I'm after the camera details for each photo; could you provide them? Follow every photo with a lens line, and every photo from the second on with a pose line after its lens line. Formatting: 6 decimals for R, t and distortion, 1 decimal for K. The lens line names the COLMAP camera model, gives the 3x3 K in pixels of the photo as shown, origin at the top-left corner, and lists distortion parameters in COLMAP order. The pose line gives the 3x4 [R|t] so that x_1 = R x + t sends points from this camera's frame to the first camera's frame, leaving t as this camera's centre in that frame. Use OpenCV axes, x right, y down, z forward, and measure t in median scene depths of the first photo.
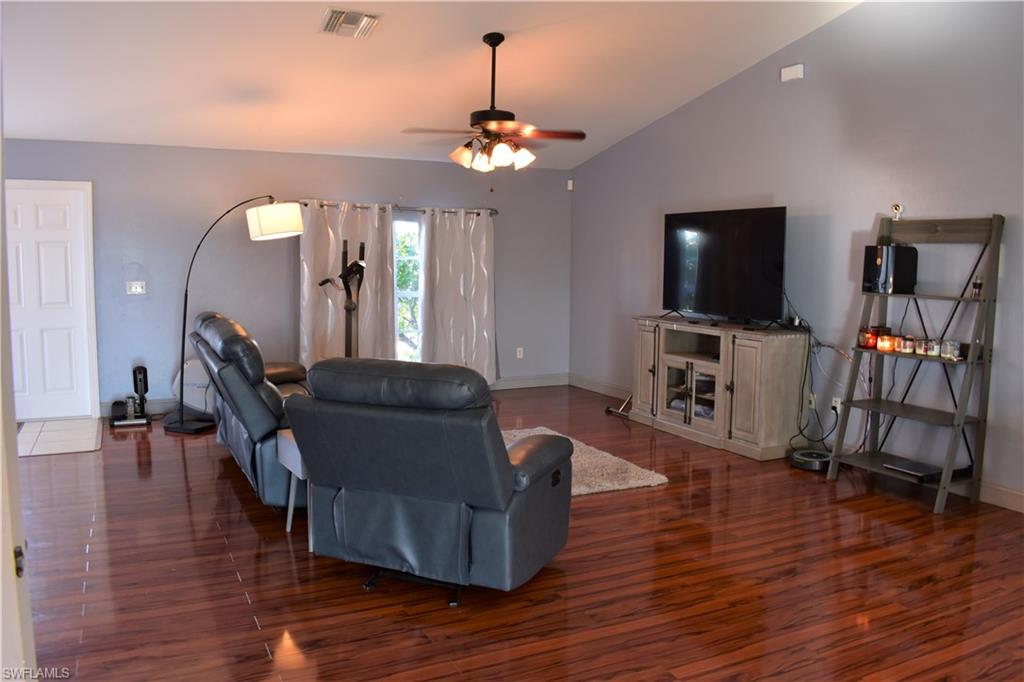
lens RADIAL K [[806.8, 0, 508.1], [0, 806.8, 332.6], [0, 0, 1]] dist [-0.004808, -0.003843]
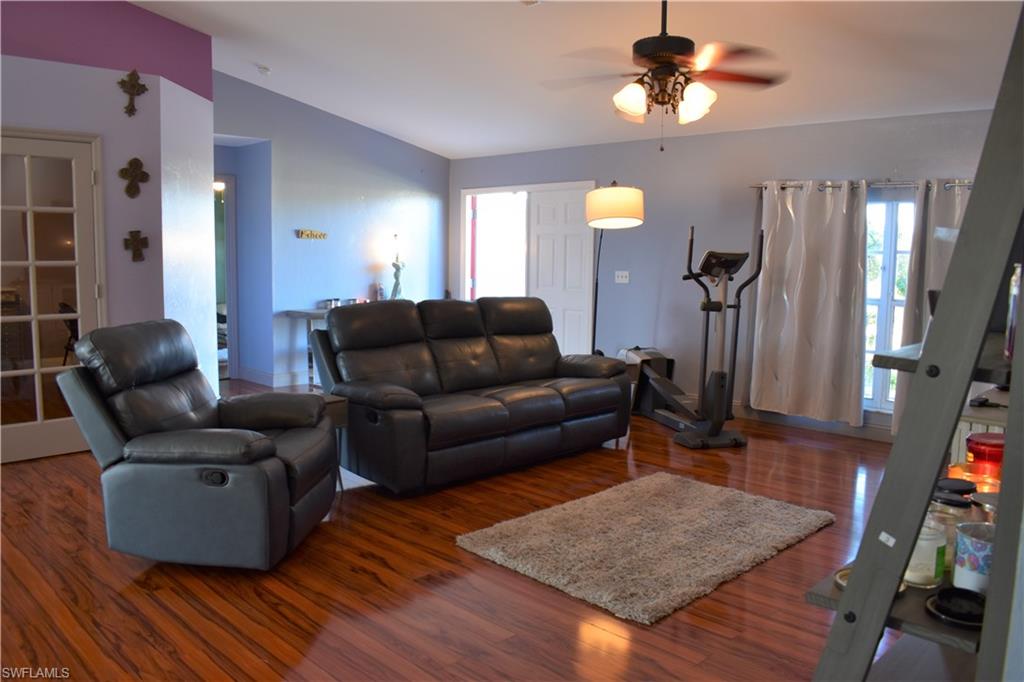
lens RADIAL K [[824.5, 0, 512.0], [0, 824.5, 341.0], [0, 0, 1]] dist [-0.005300, -0.003899]
pose [[0.293305, 0.108572, -0.949834, 1.022387], [-0.118429, 0.990004, 0.076593, -0.074833], [0.948655, 0.090023, 0.303232, 1.045370]]
